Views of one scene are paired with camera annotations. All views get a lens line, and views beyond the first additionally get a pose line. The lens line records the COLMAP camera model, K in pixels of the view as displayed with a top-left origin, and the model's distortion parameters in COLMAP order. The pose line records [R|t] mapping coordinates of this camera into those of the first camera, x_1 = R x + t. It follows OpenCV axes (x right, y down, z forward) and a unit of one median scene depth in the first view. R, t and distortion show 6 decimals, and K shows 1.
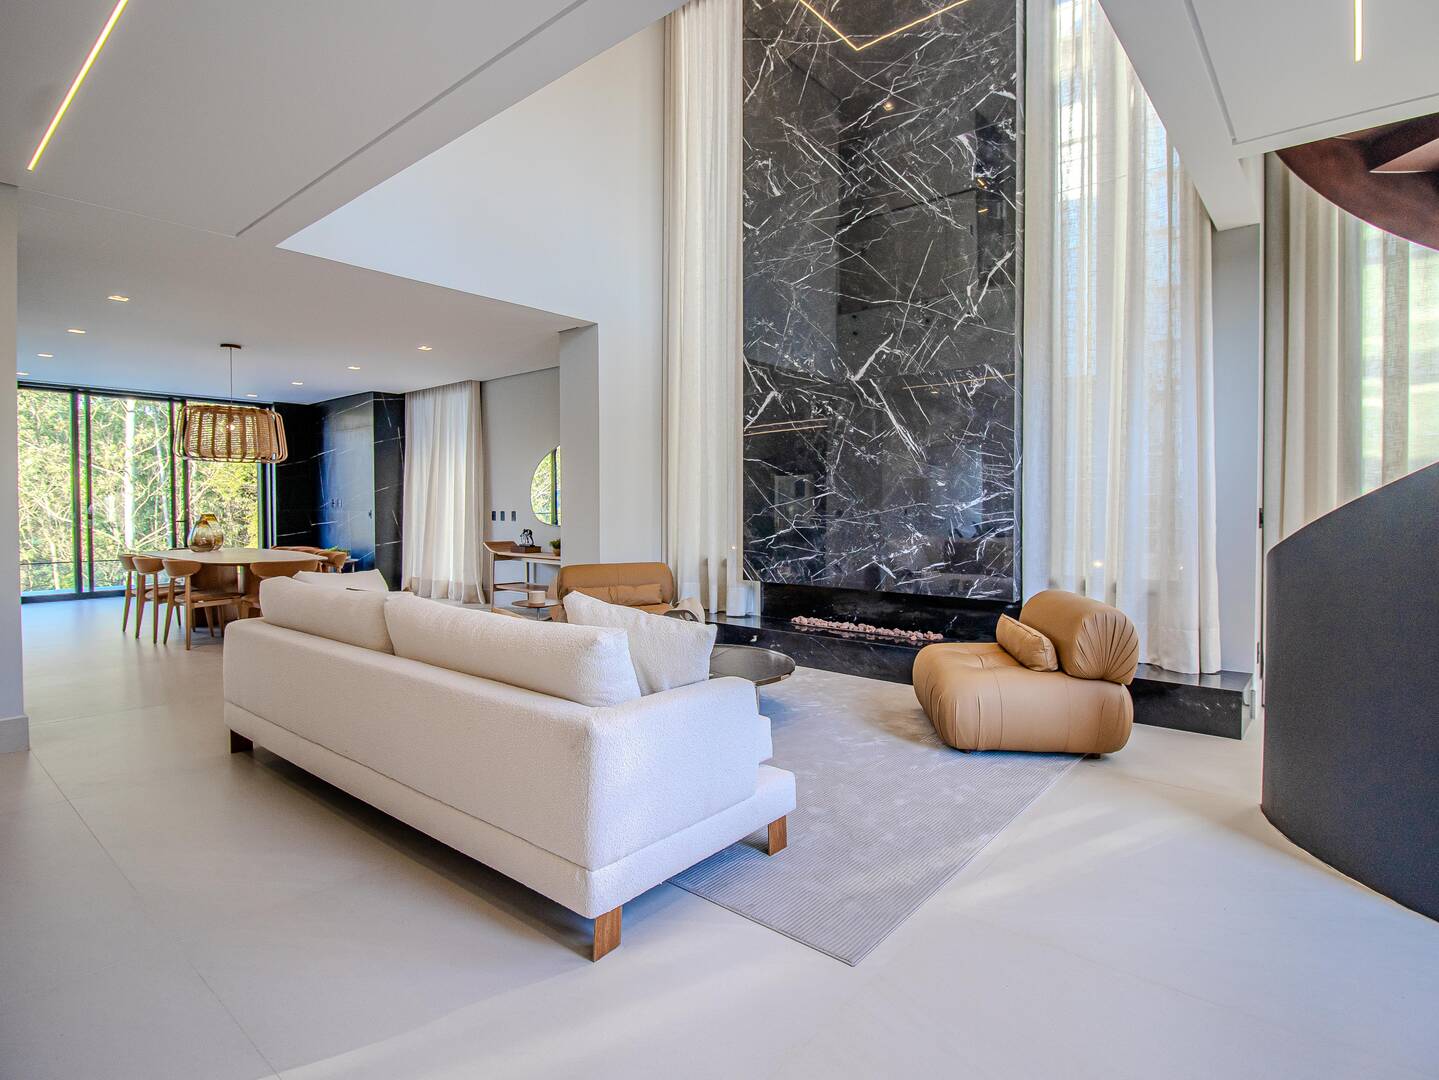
lens RADIAL K [[754.0, 0, 728.2], [0, 754.0, 524.4], [0, 0, 1]] dist [0.002337, -0.014441]
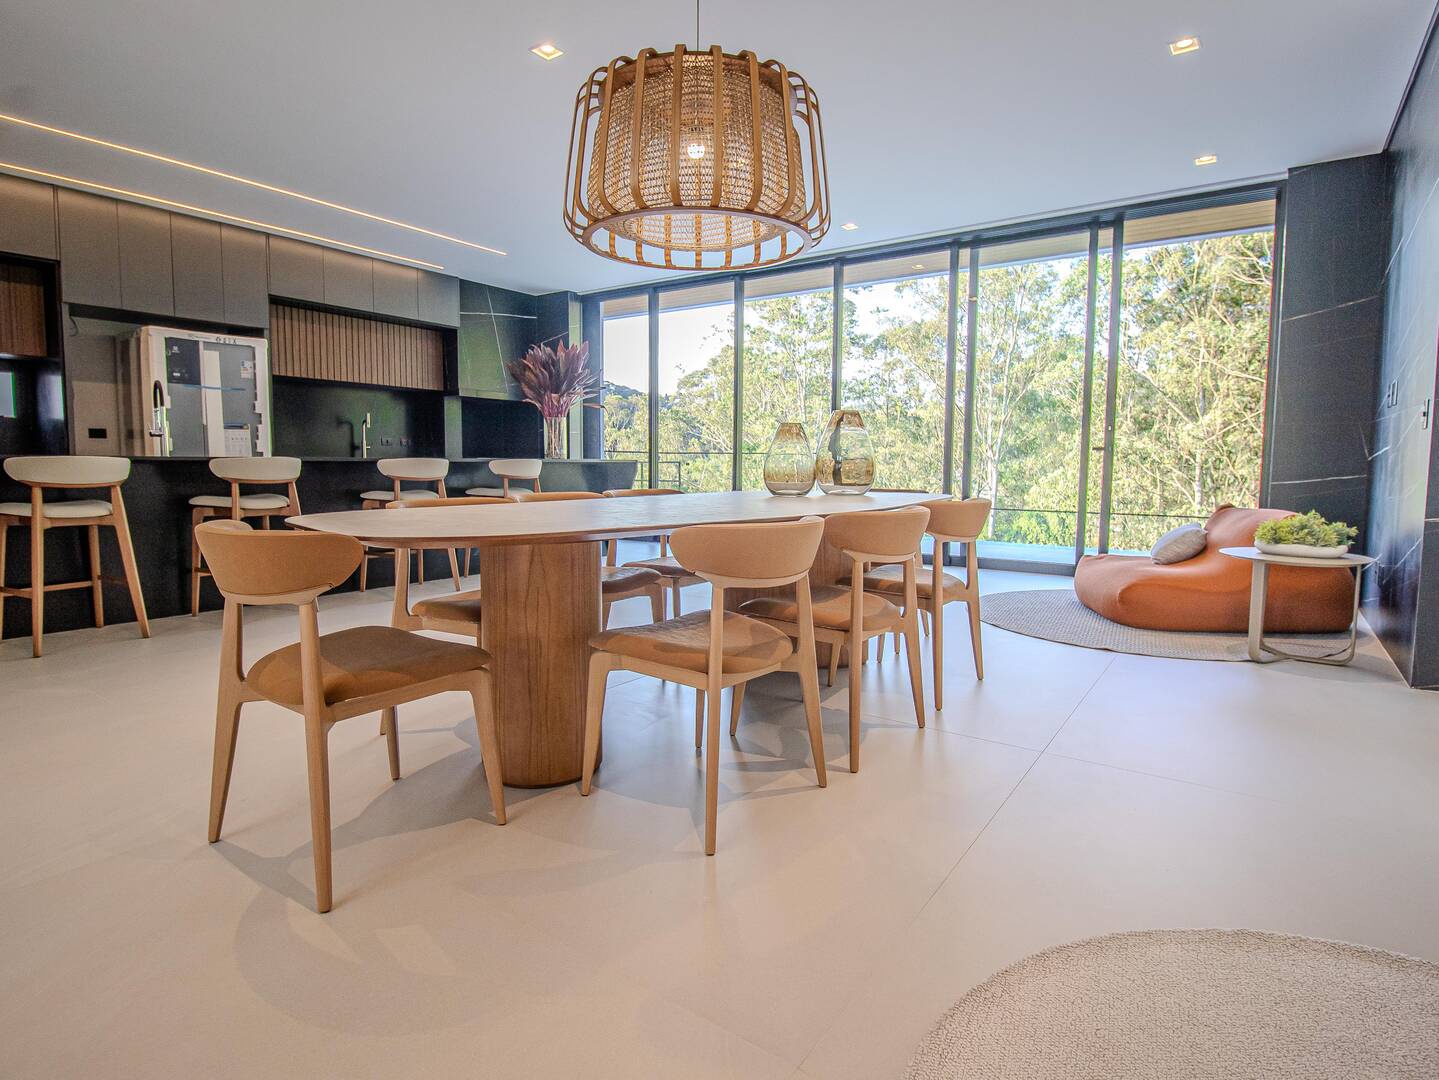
lens RADIAL K [[765.5, 0, 720.2], [0, 765.5, 524.2], [0, 0, 1]] dist [0.002365, -0.016297]
pose [[0.077396, 0.084678, -0.993398, -0.337635], [-0.032380, 0.996075, 0.082384, 0.023847], [0.996474, 0.025790, 0.079834, 1.194607]]
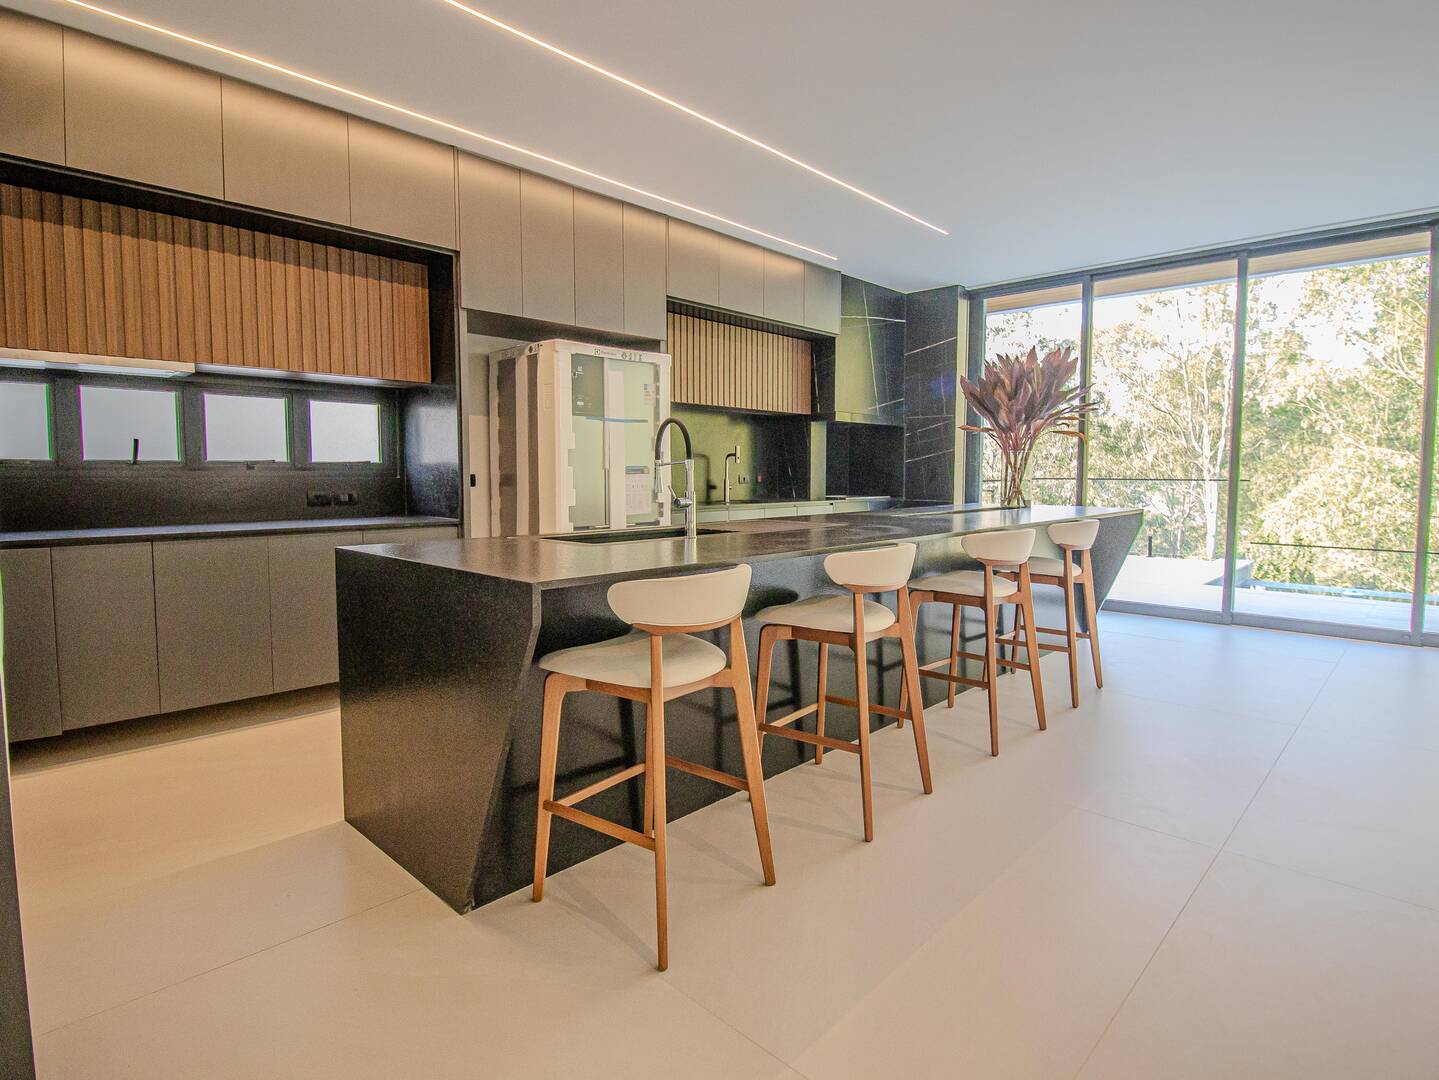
lens RADIAL K [[754.0, 0, 728.2], [0, 754.0, 524.4], [0, 0, 1]] dist [0.002337, -0.014441]
pose [[-0.070961, 0.074611, -0.994685, -0.653781], [-0.026616, 0.996702, 0.076662, -0.007364], [0.997124, 0.031914, -0.068741, 0.776402]]
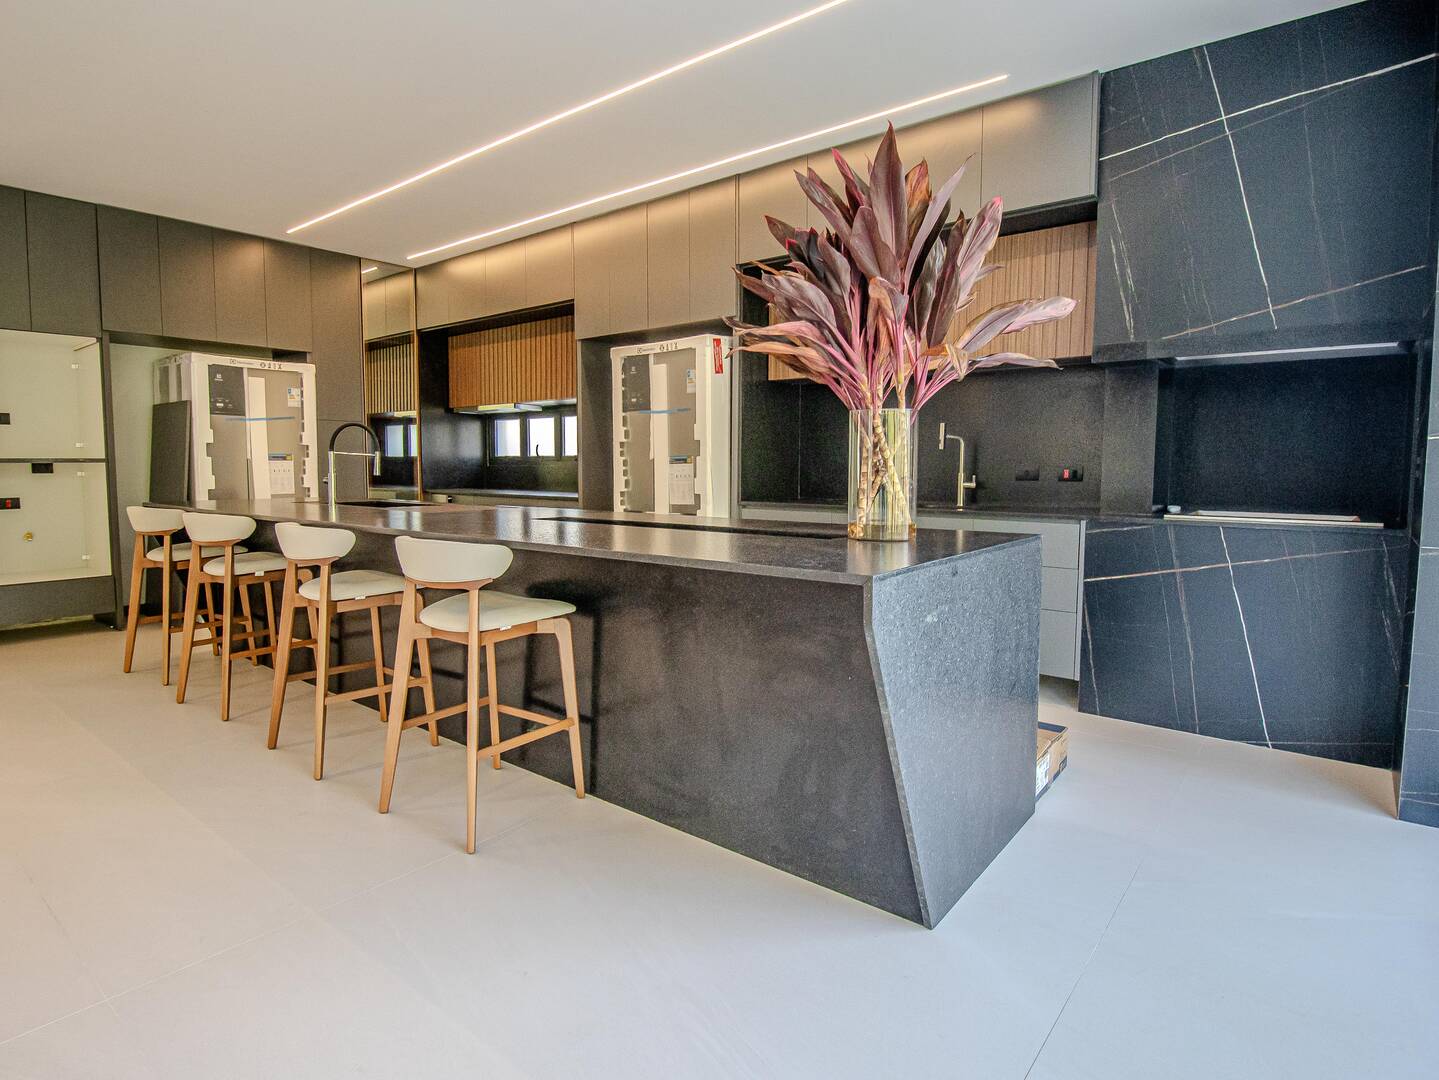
lens RADIAL K [[779.0, 0, 704.5], [0, 779.0, 524.8], [0, 0, 1]] dist [0.001530, -0.014754]
pose [[-0.999994, 0.000635, -0.003408, -1.431448], [0.000283, 0.994747, 0.102366, -0.016476], [0.003455, 0.102365, -0.994741, 1.408608]]
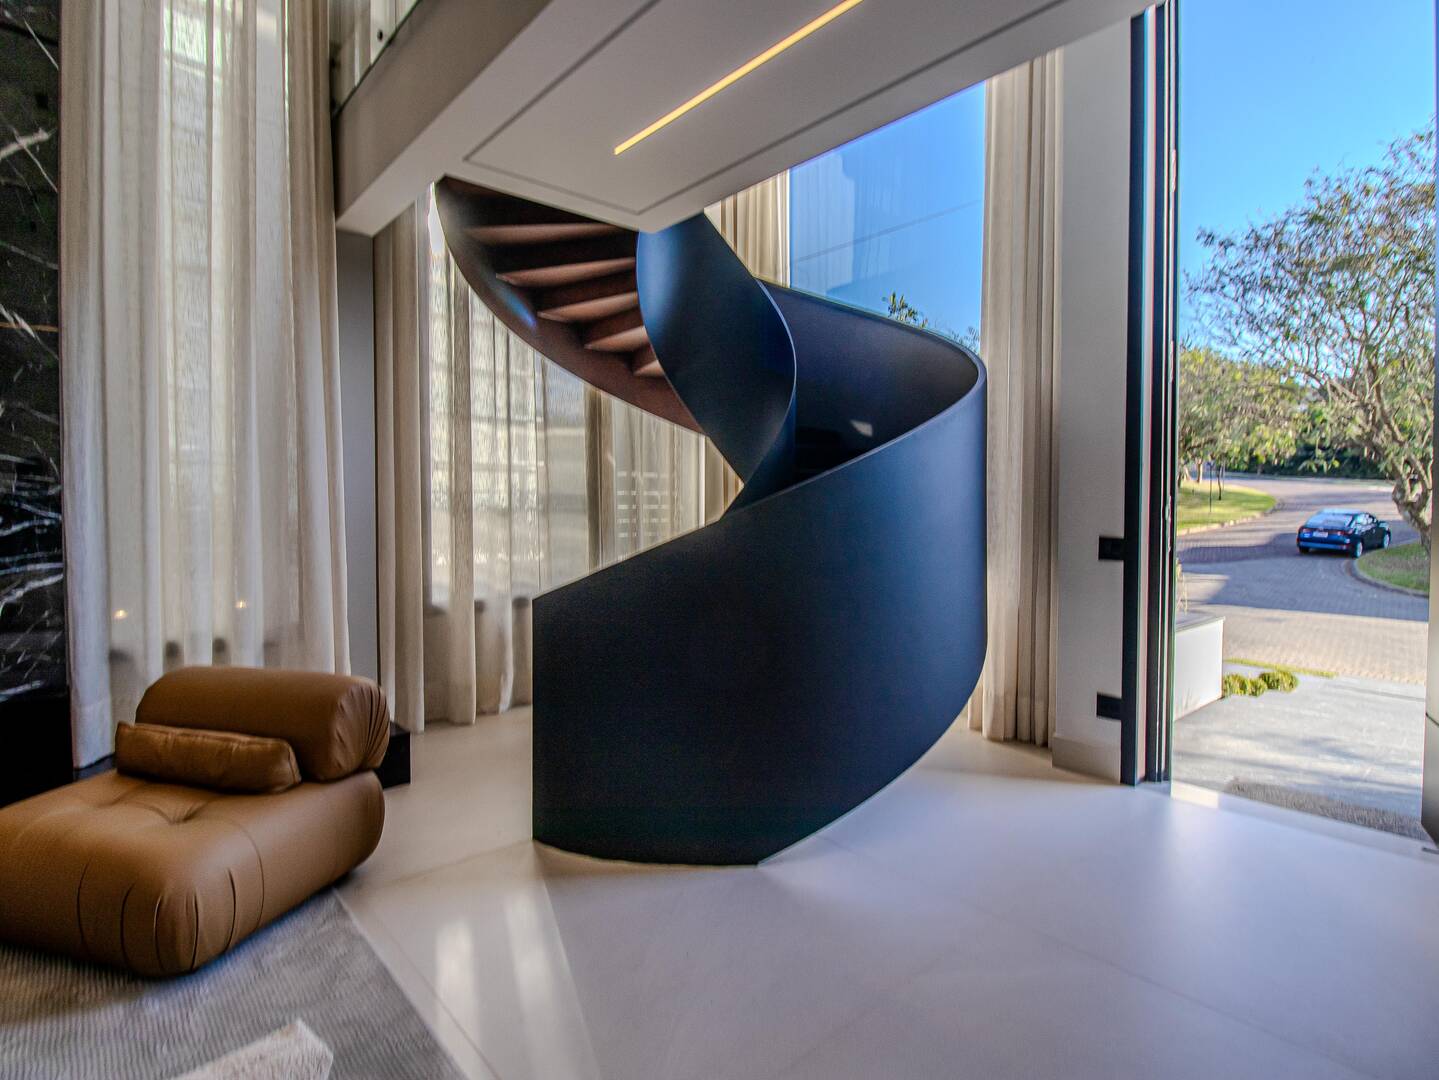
lens RADIAL K [[742.0, 0, 721.6], [0, 742.0, 522.7], [0, 0, 1]] dist [0.004191, -0.011814]
pose [[0.144905, -0.023779, 0.989160, -0.116817], [0.023723, 0.999507, 0.020552, -0.032876], [-0.989161, 0.020487, 0.145397, 0.296986]]
